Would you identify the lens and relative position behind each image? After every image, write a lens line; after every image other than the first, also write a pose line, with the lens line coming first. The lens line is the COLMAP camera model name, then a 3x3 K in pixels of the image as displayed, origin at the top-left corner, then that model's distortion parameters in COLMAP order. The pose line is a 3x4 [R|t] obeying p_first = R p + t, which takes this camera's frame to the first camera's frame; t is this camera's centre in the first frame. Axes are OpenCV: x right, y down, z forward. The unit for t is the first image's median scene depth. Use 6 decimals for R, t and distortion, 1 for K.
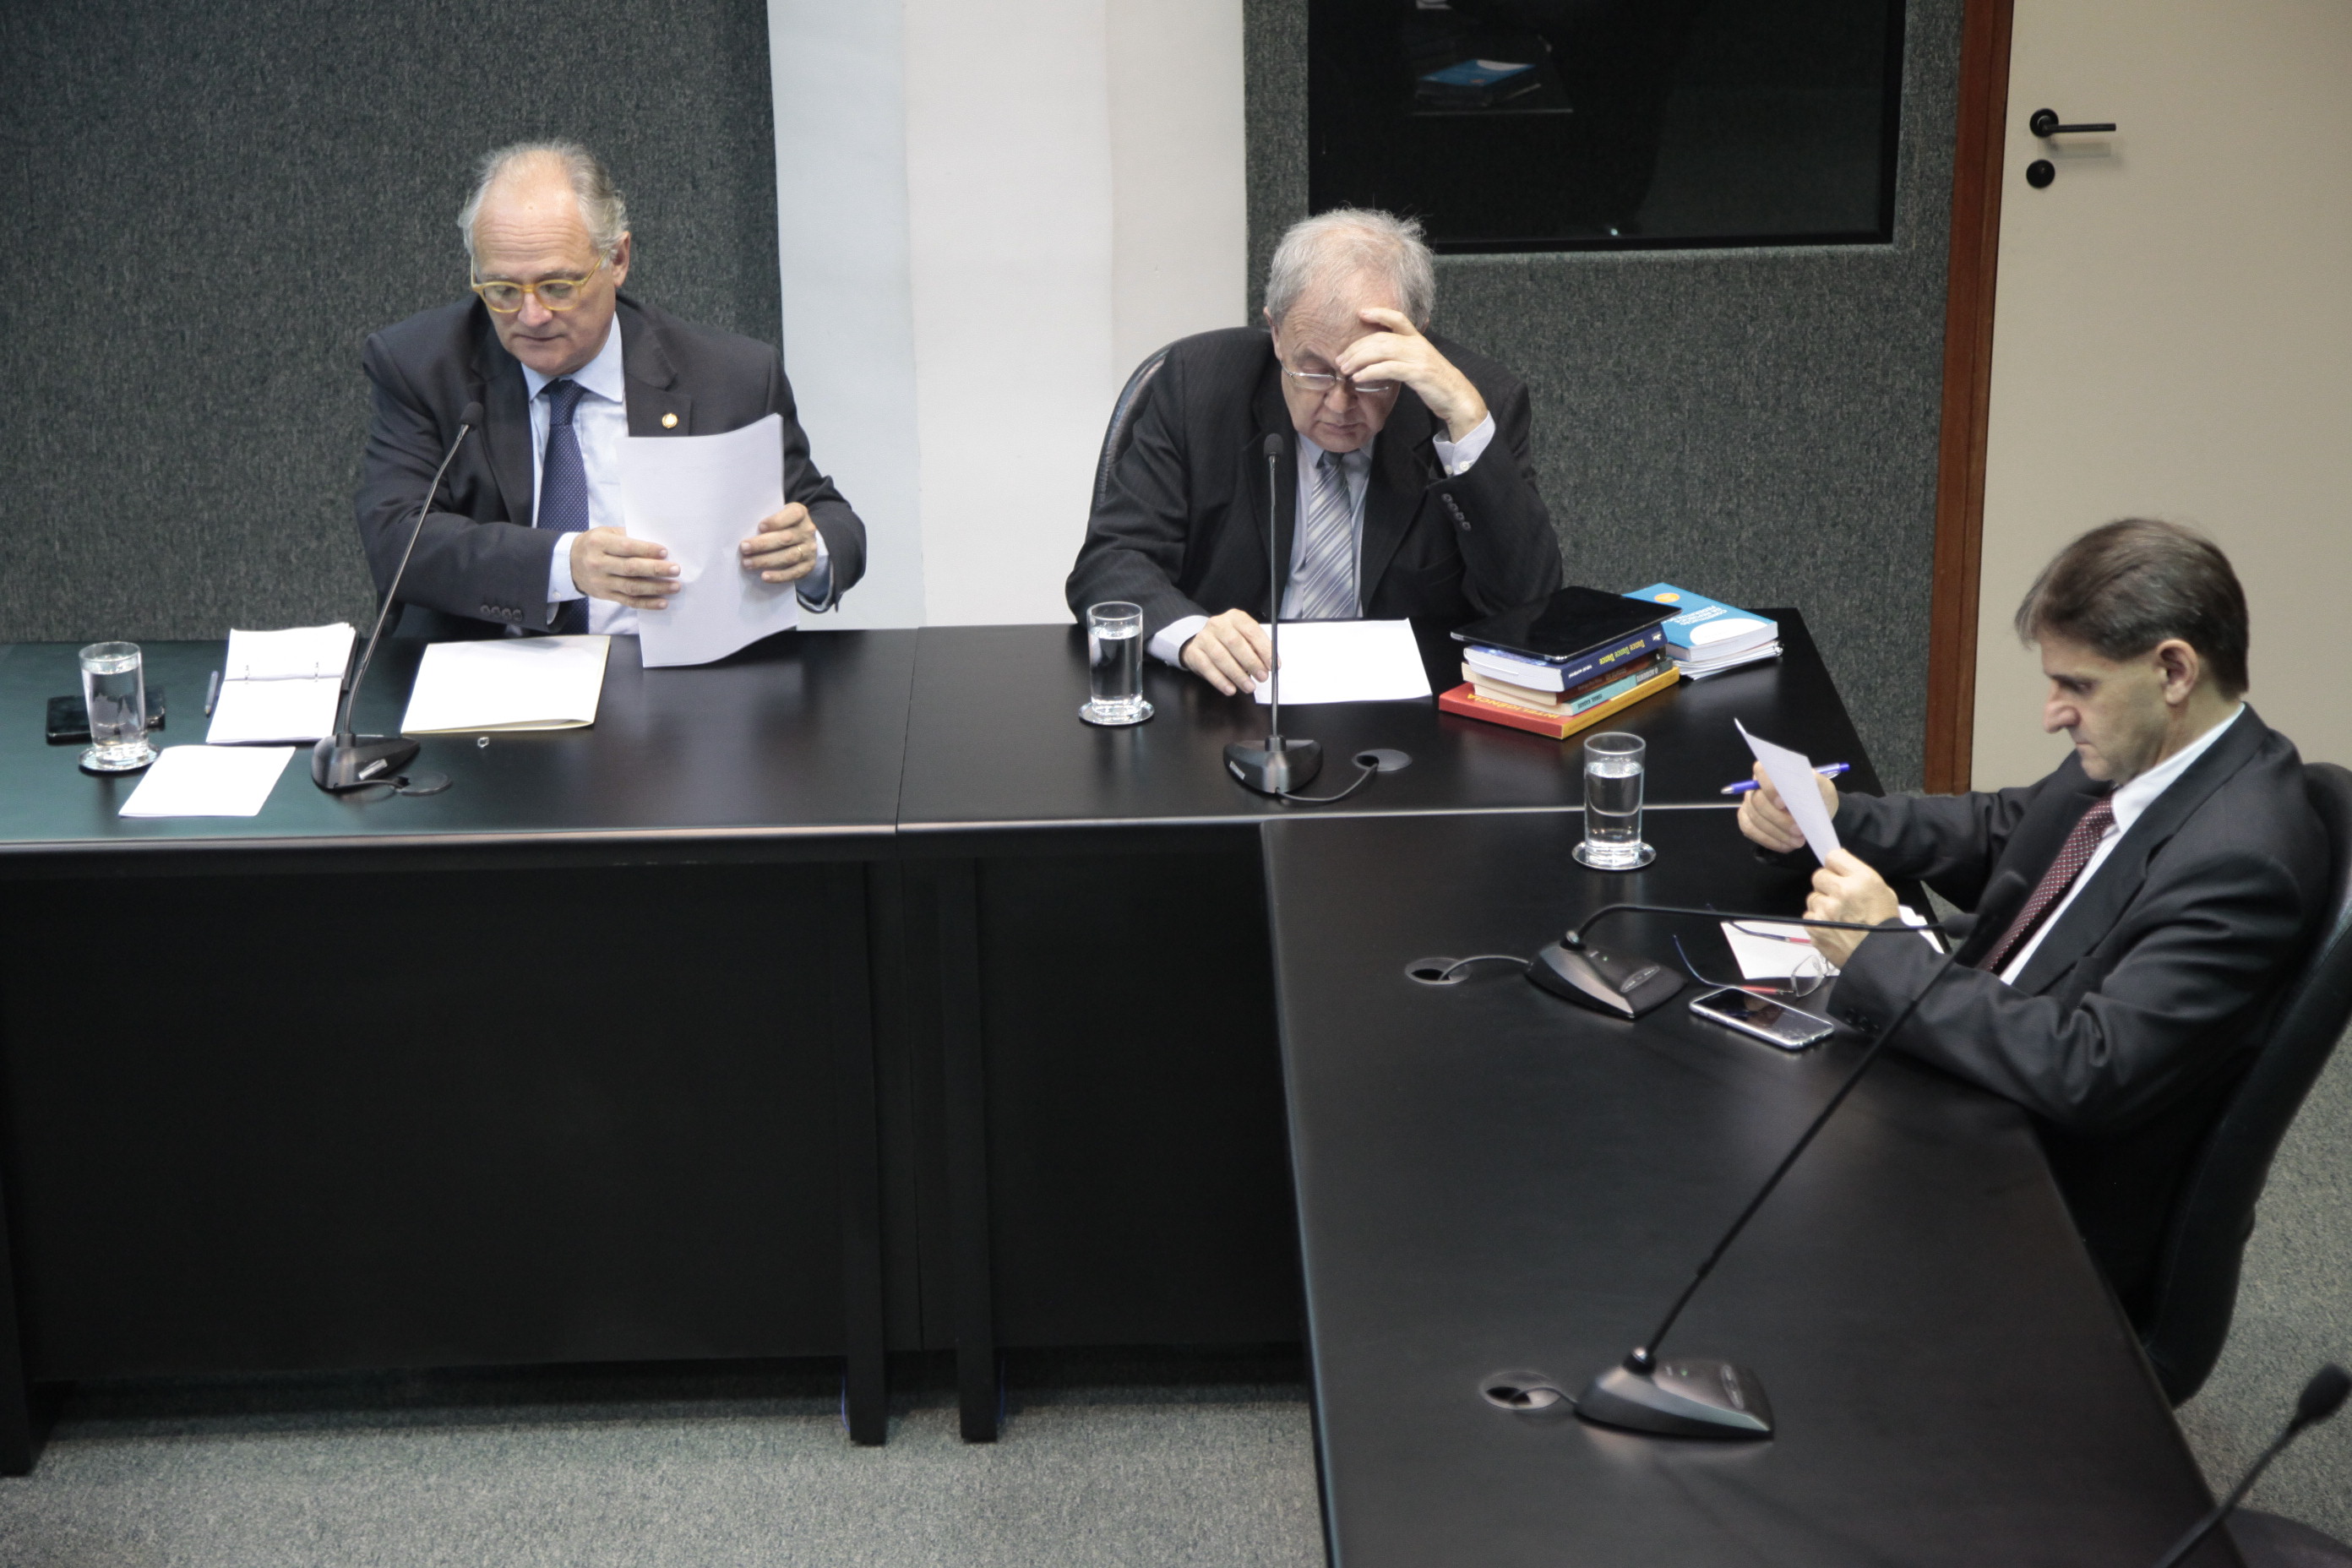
lens RADIAL K [[4430.0, 0, 1176.0], [0, 4430.0, 784.0], [0, 0, 1]] dist [0.341864, -0.203831]
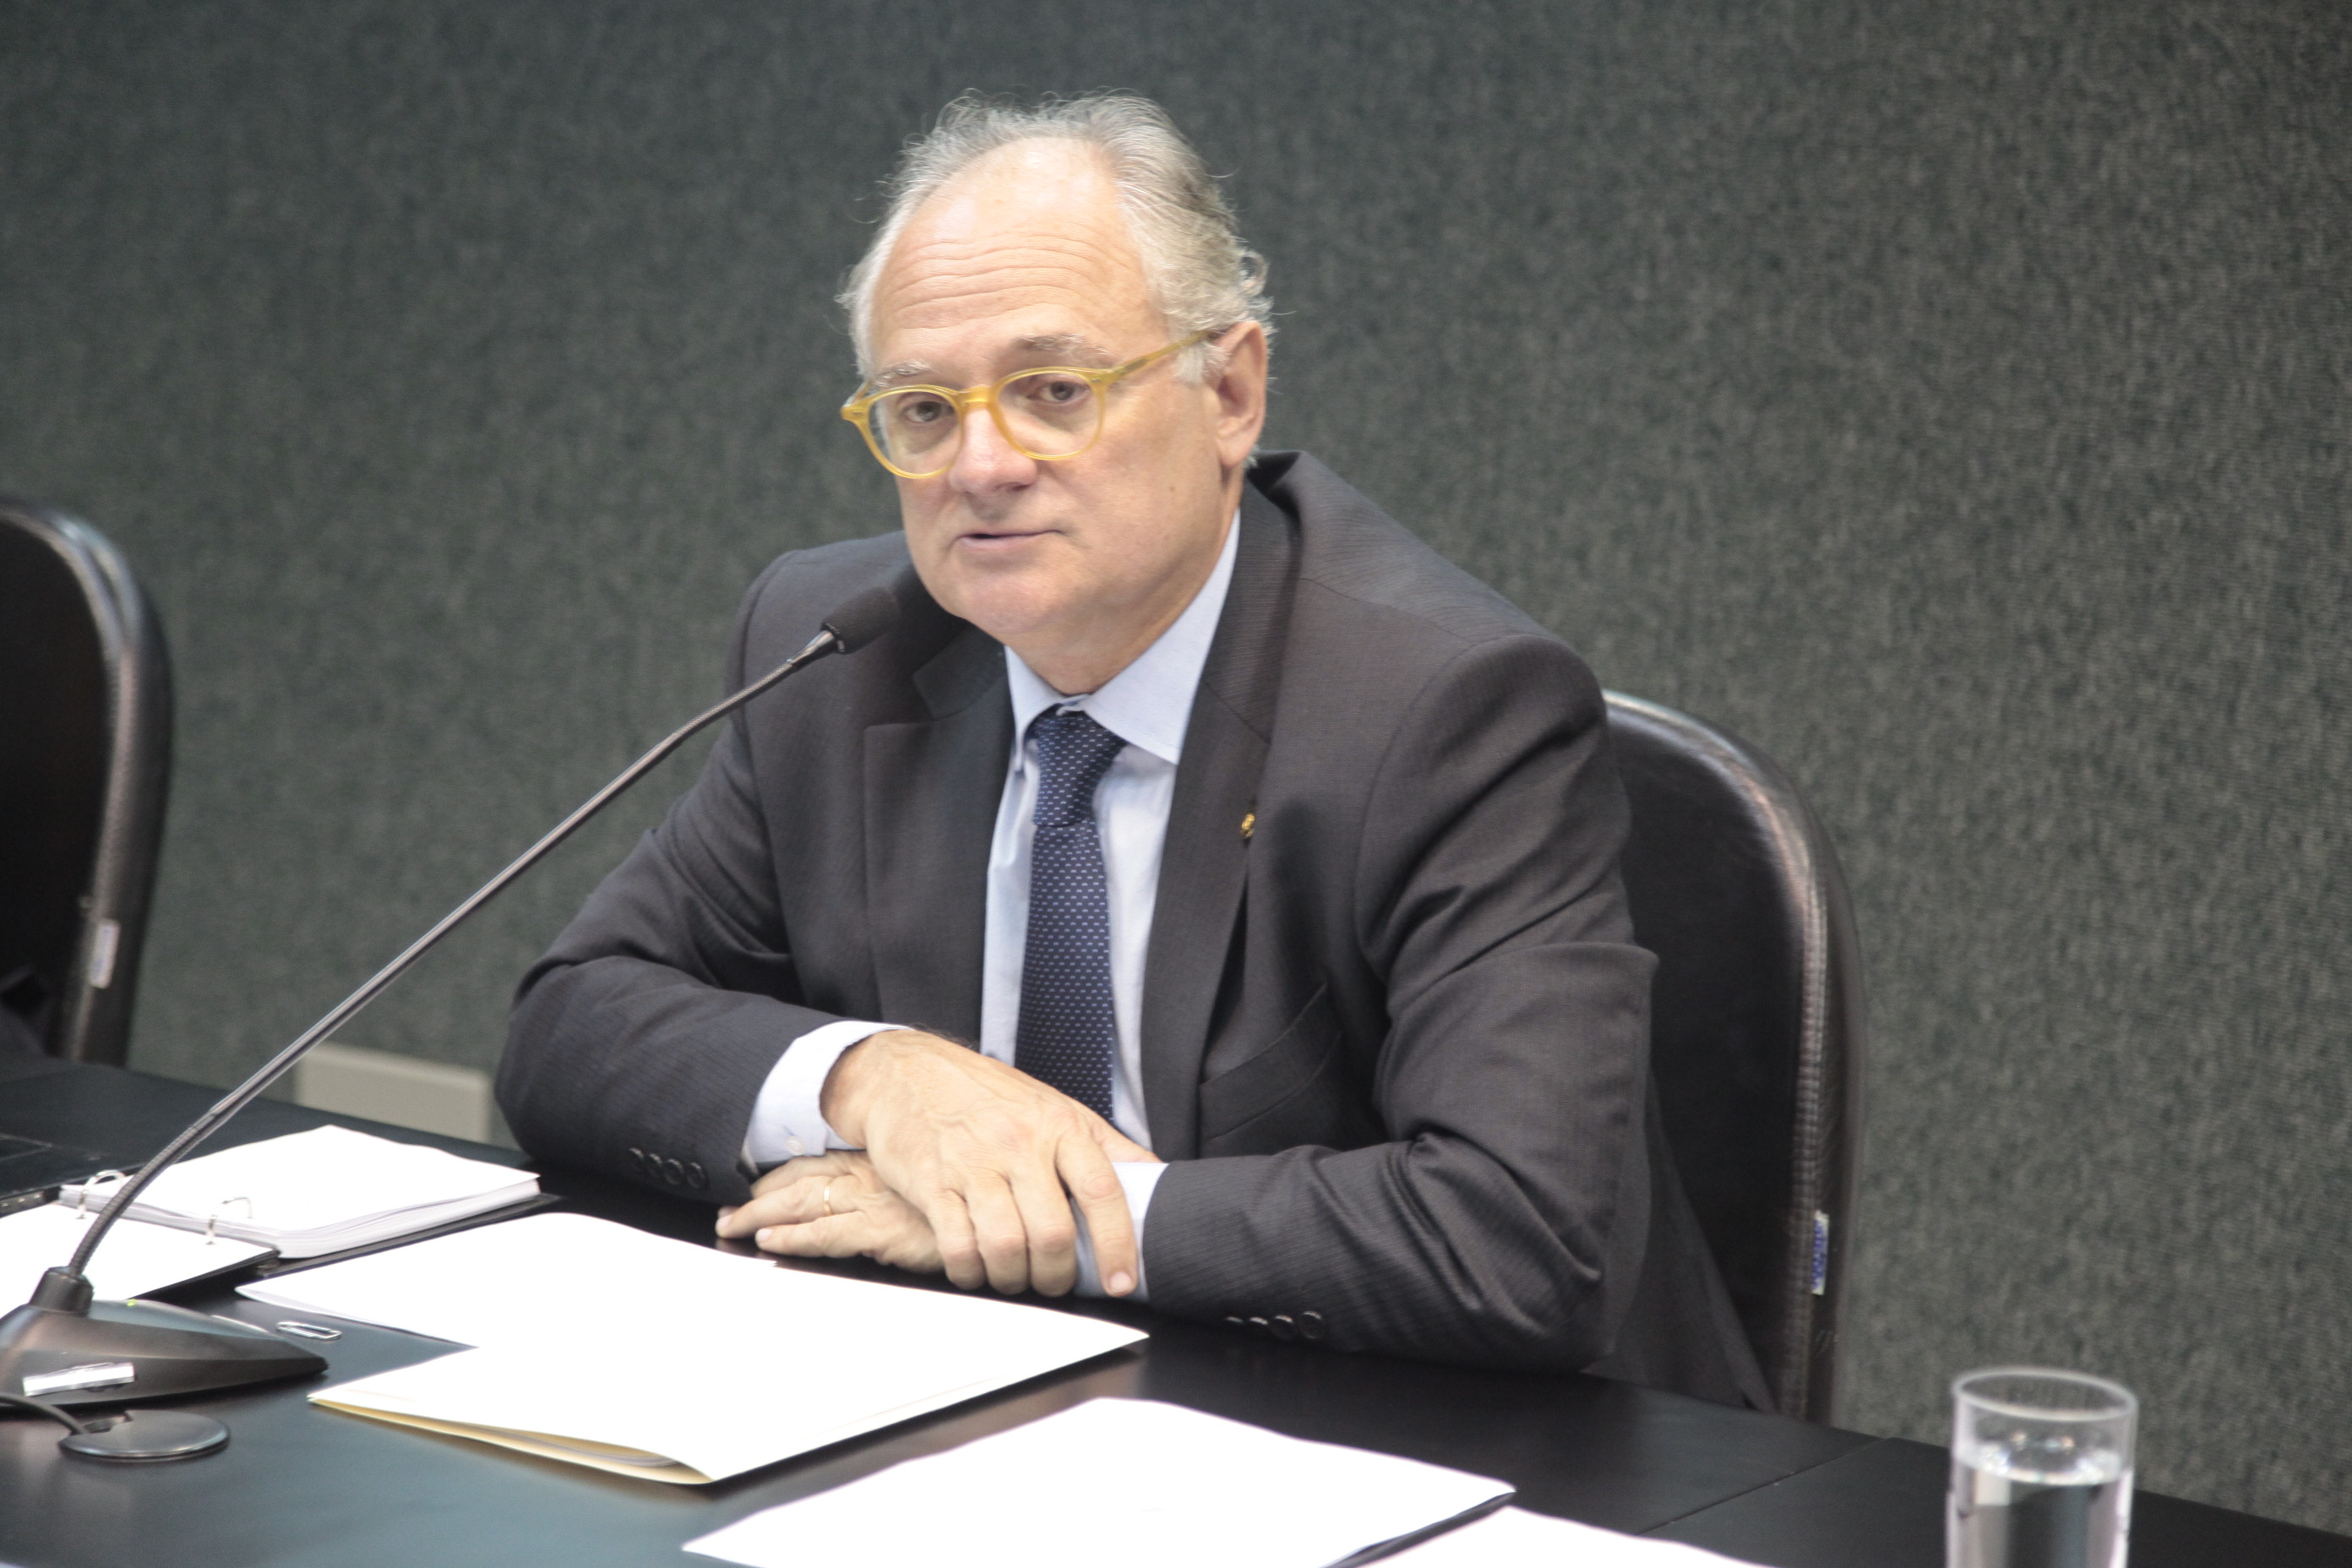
lens RADIAL K [[5972.0, 0, 1167.2], [0, 5972.0, 795.5], [0, 0, 1]] dist [0.595167, -1.067806]
pose [[0.802279, 0.140899, -0.580083, 0.139018], [-0.258506, 0.957907, -0.124855, -0.008373], [0.538074, 0.250124, 0.804932, 0.468549]]
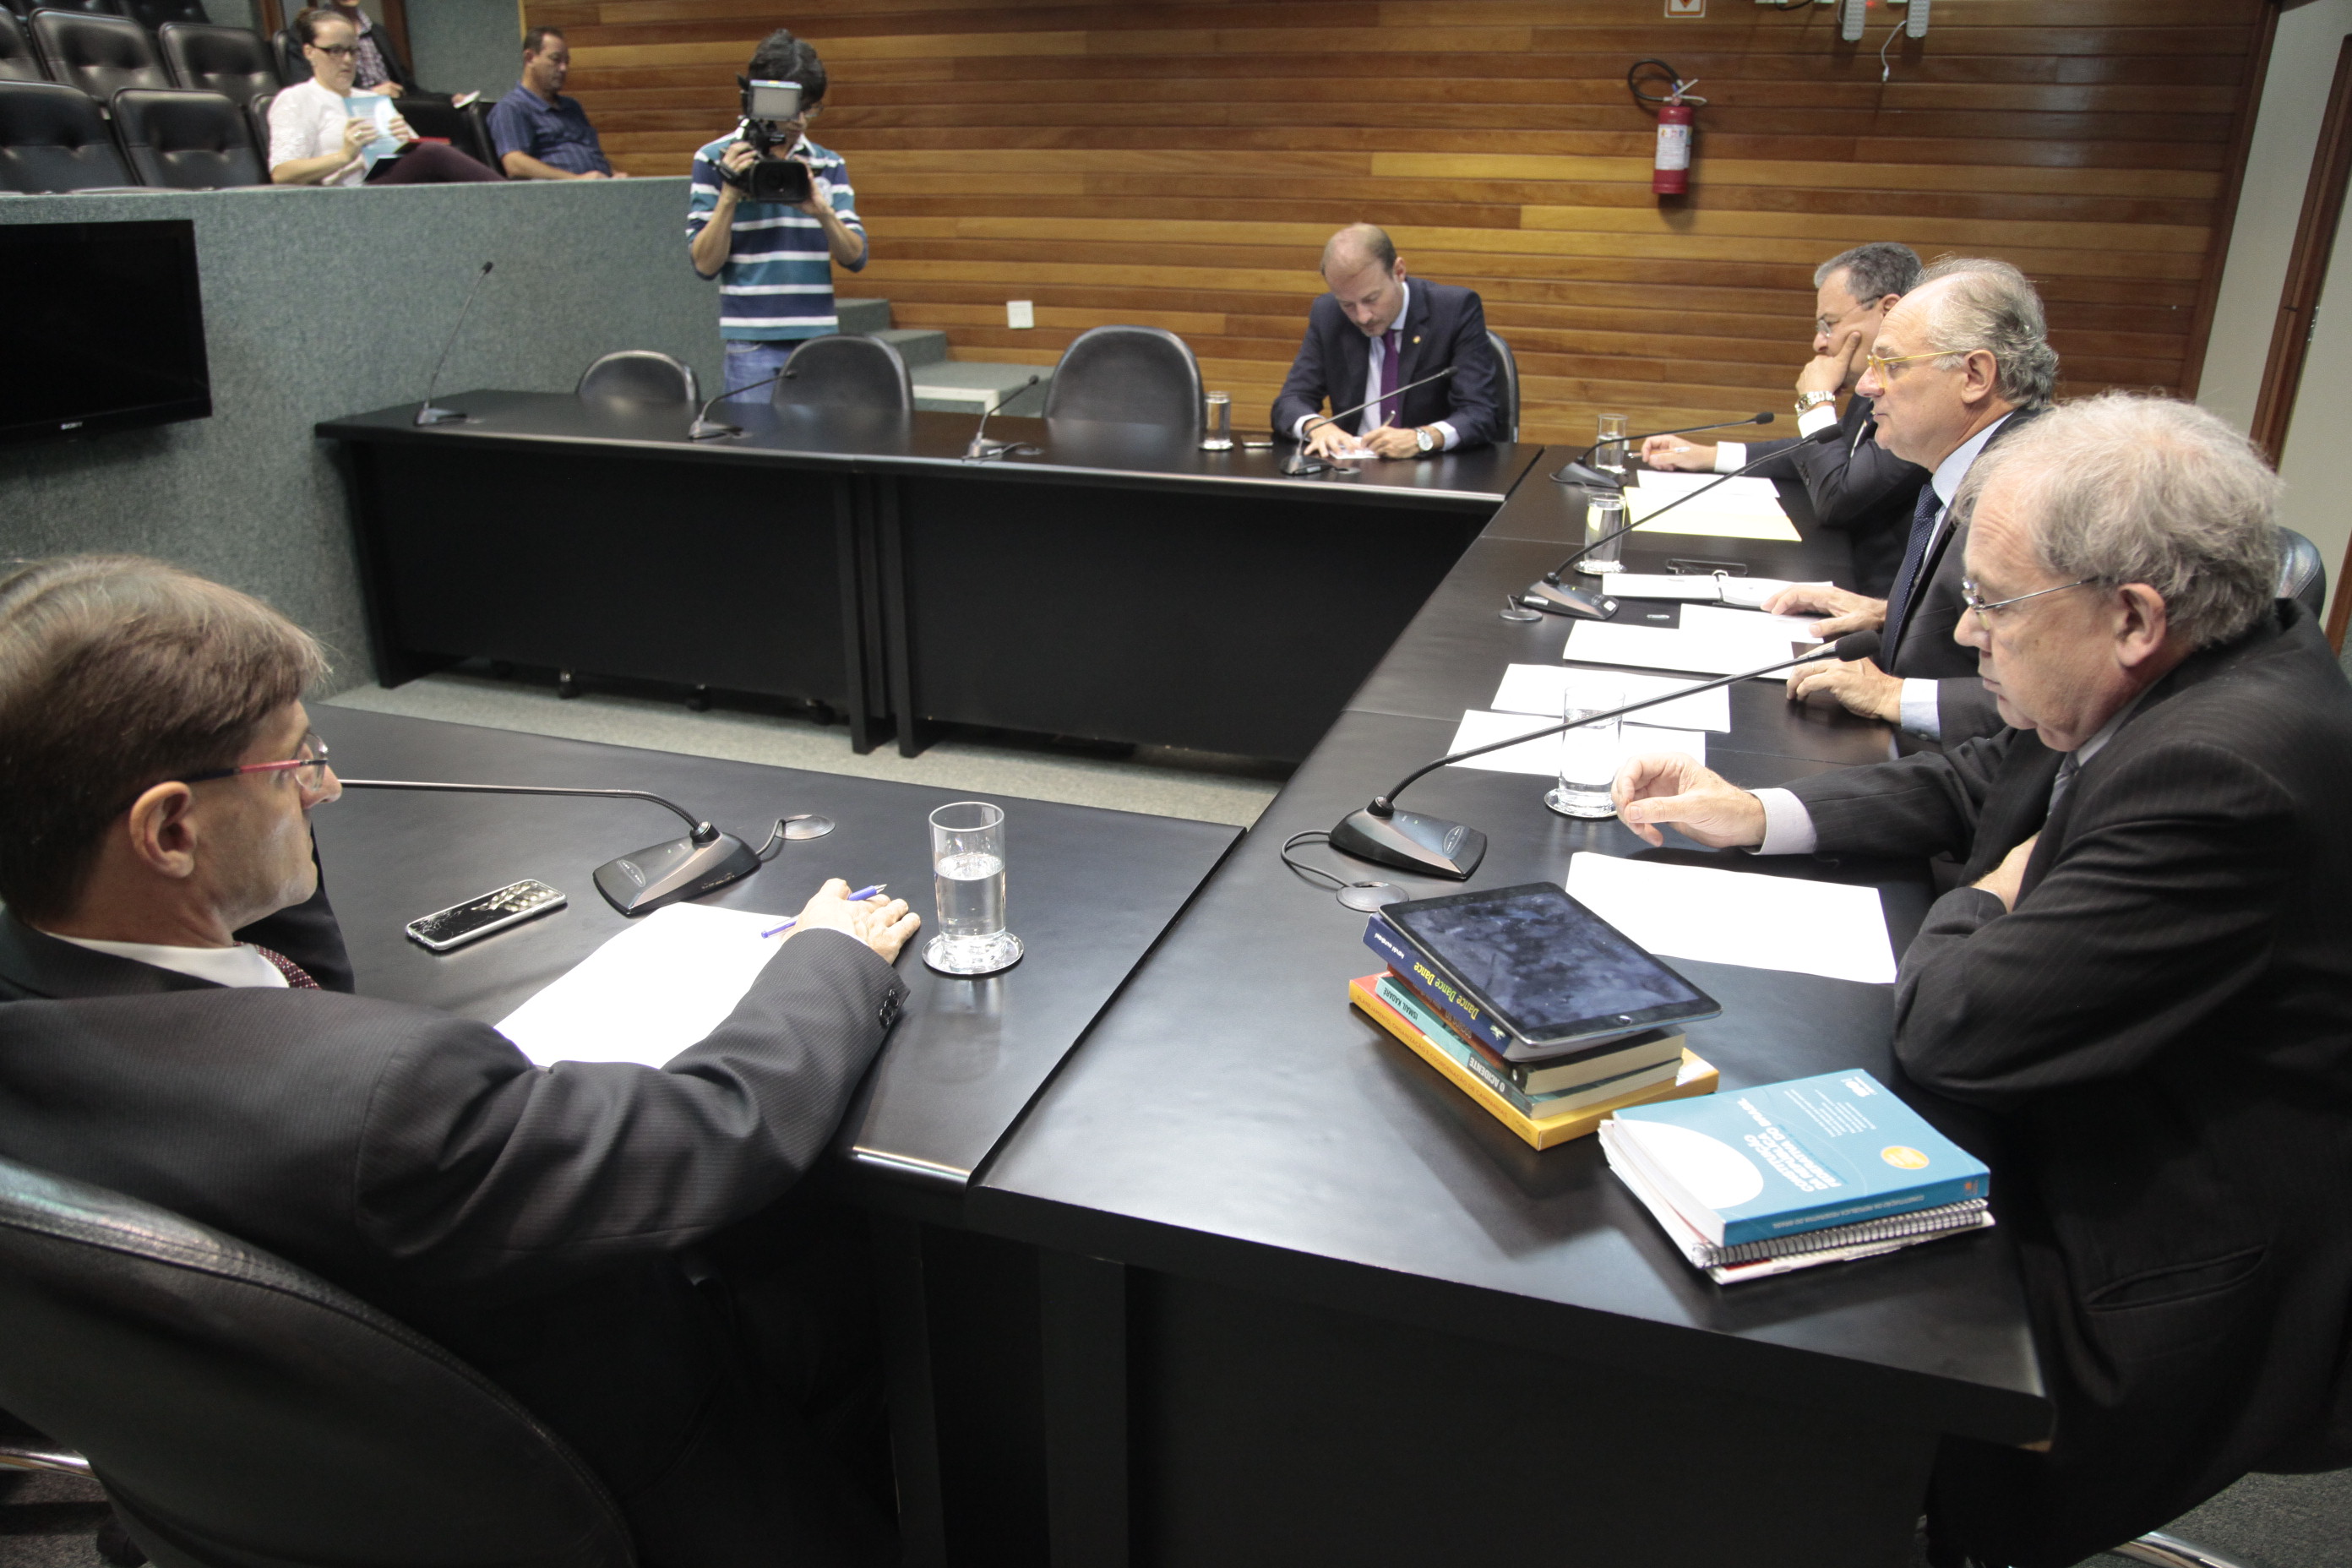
lens RADIAL K [[1634.8, 0, 1177.1], [0, 1634.8, 789.9], [0, 0, 1]] dist [-0.118108, 0.072029]
pose [[-0.337441, 0.353553, -0.872430, 0.243477], [-0.328610, 0.824244, 0.461127, -0.116176], [0.882128, 0.442292, -0.161952, 0.758598]]
